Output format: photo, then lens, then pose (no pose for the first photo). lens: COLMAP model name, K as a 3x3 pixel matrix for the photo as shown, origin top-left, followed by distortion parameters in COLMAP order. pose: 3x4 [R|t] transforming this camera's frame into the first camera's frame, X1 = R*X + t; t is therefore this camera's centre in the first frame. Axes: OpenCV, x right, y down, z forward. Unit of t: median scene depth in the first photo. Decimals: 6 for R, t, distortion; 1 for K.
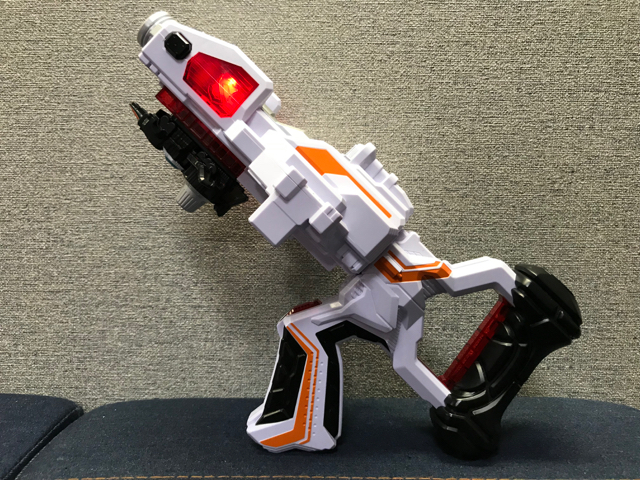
lens RADIAL K [[541.4, 0, 324.4], [0, 541.4, 235.3], [0, 0, 1]] dist [-0.013008, -0.005069]
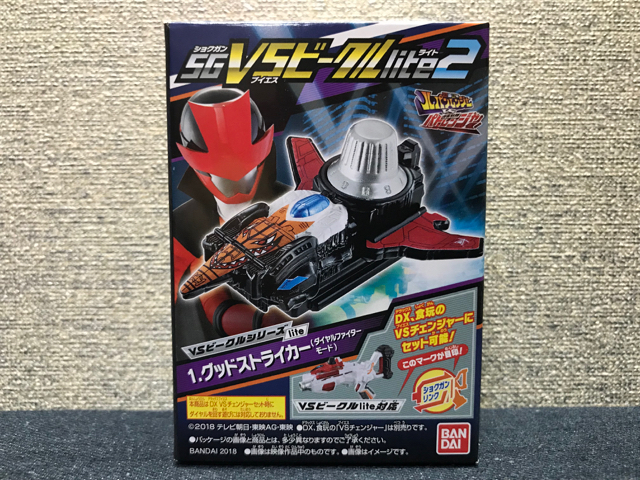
lens RADIAL K [[541.4, 0, 316.9], [0, 541.4, 244.3], [0, 0, 1]] dist [-0.027289, 0.018292]
pose [[0.999961, -0.007774, -0.004093, -0.008103], [0.007459, 0.997378, -0.071984, 0.197436], [0.004642, 0.071950, 0.997397, 0.543995]]
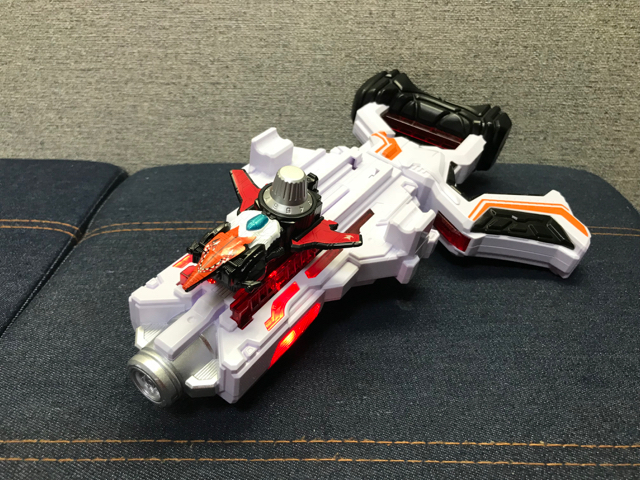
lens RADIAL K [[541.4, 0, 324.2], [0, 541.4, 241.5], [0, 0, 1]] dist [-0.027289, 0.018292]
pose [[0.999916, 0.004533, -0.012122, 0.002913], [0.000975, 0.907586, 0.419866, -0.038972], [0.012905, -0.419843, 0.907505, -0.142122]]
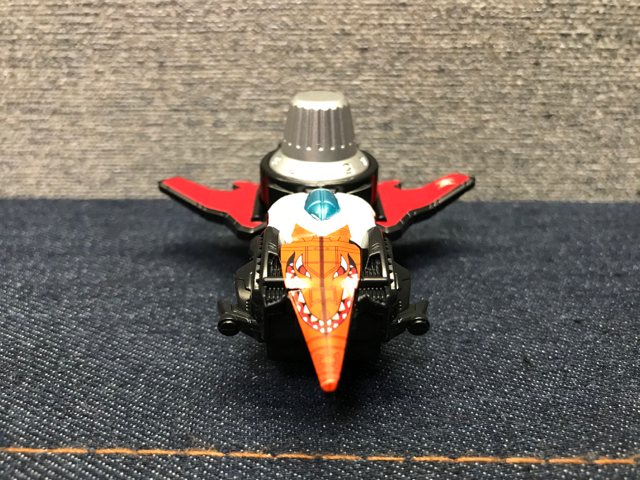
lens RADIAL K [[541.4, 0, 324.4], [0, 541.4, 230.7], [0, 0, 1]] dist [-0.027289, 0.018292]
pose [[0.999951, 0.006427, -0.007569, 0.022617], [-0.003524, 0.942352, 0.334604, 0.179939], [0.009283, -0.334561, 0.942328, 0.585554]]
